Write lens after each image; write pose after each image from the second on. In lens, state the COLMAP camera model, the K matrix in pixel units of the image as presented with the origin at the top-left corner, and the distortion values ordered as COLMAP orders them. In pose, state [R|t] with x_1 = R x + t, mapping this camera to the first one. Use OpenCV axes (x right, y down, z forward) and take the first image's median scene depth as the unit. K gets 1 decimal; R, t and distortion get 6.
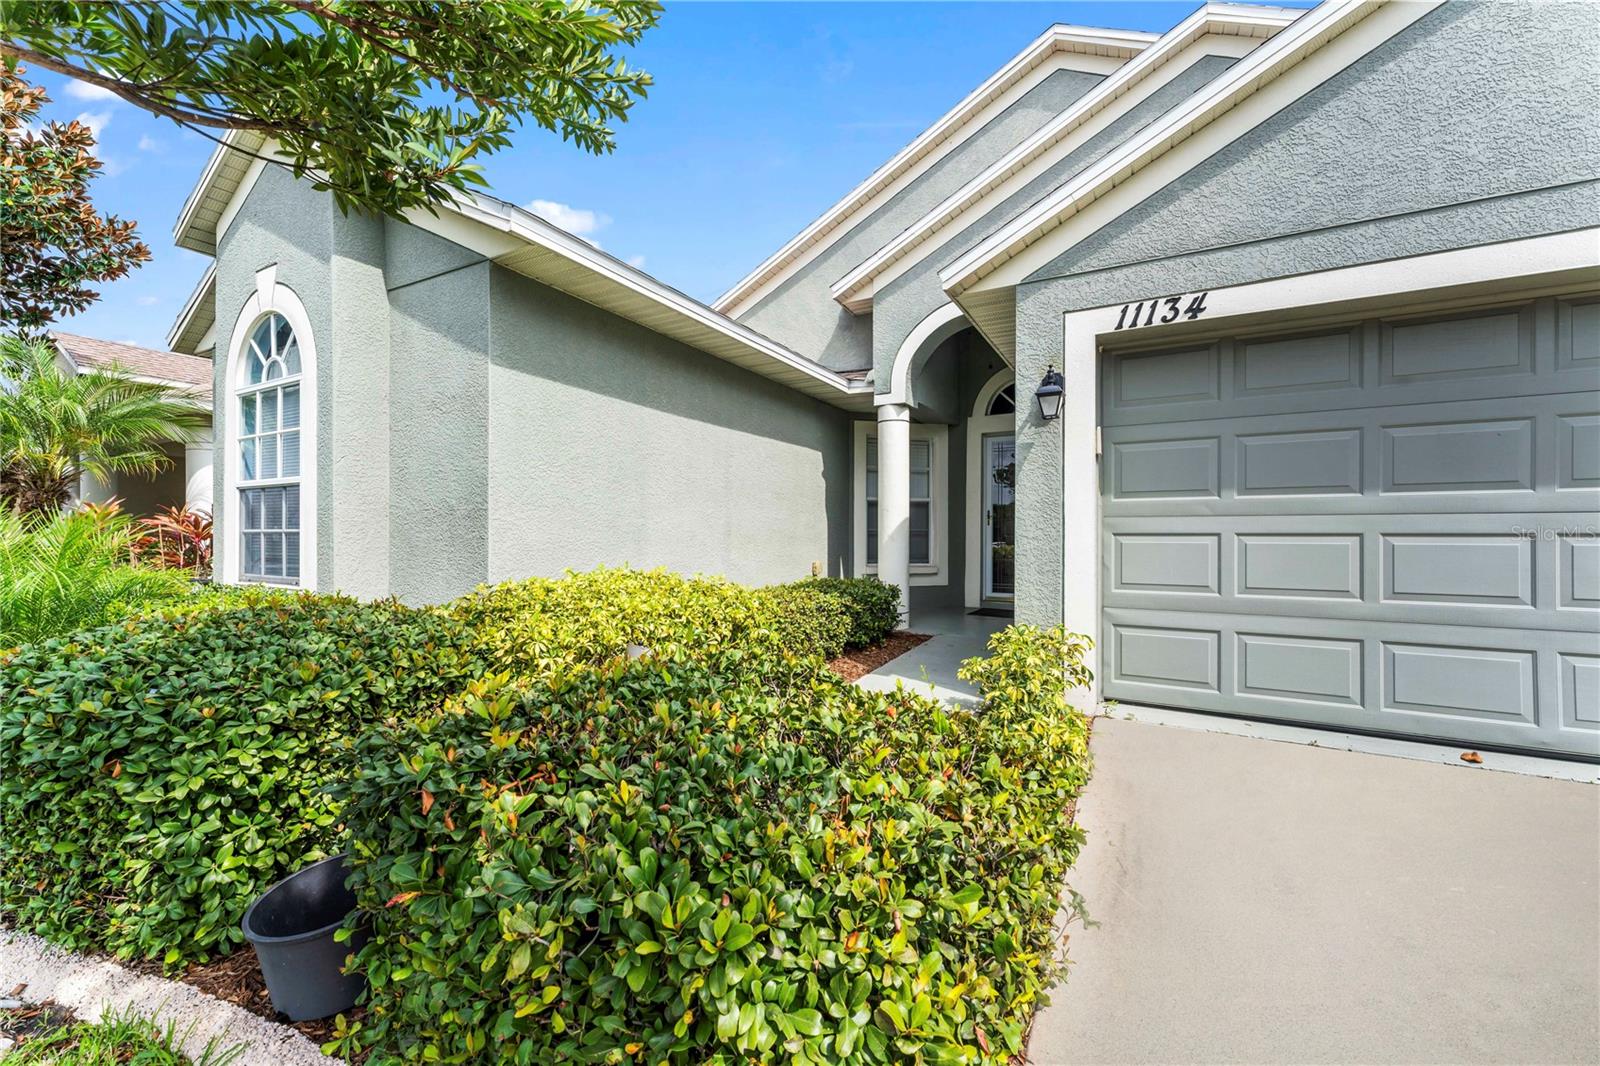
lens RADIAL K [[631.8, 0, 800.0], [0, 631.8, 533.0], [0, 0, 1]] dist [-0.000384, -0.000072]
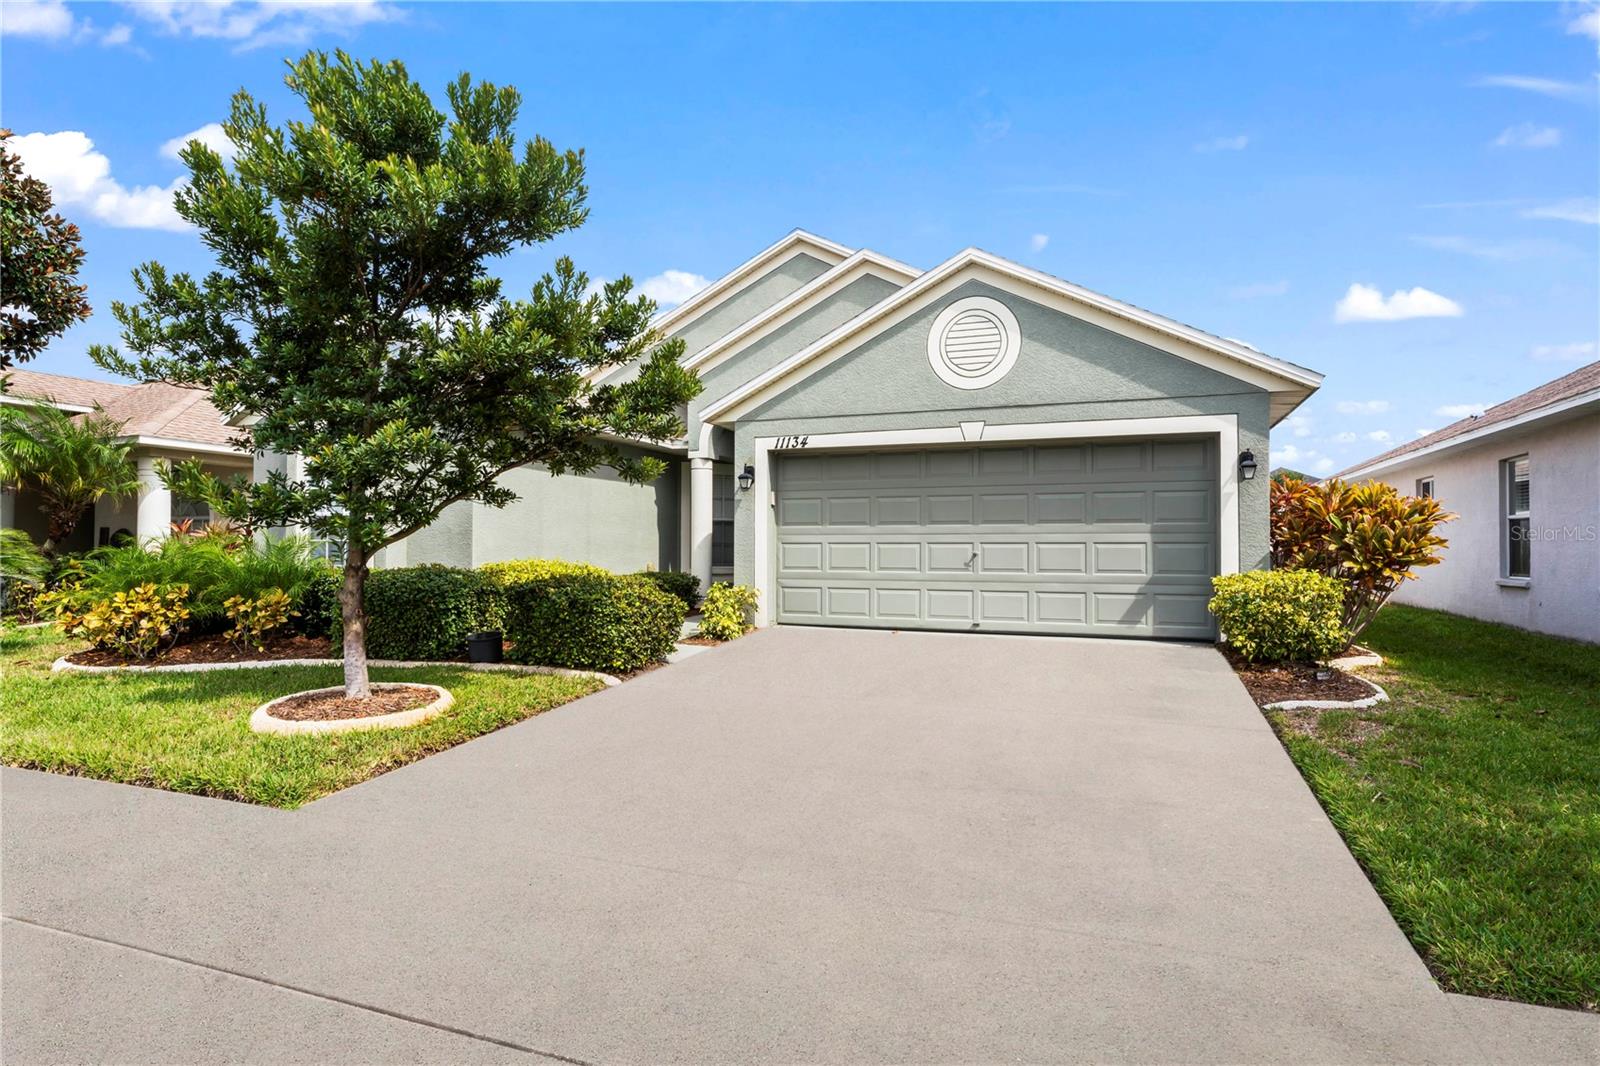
lens RADIAL K [[870.0, 0, 800.0], [0, 870.0, 533.0], [0, 0, 1]] dist [-0.001992, -0.000206]
pose [[0.990275, 0.004128, 0.139065, 0.161728], [-0.001532, 0.999823, -0.018765, 0.021854], [-0.139117, 0.018369, 0.990106, -1.832954]]
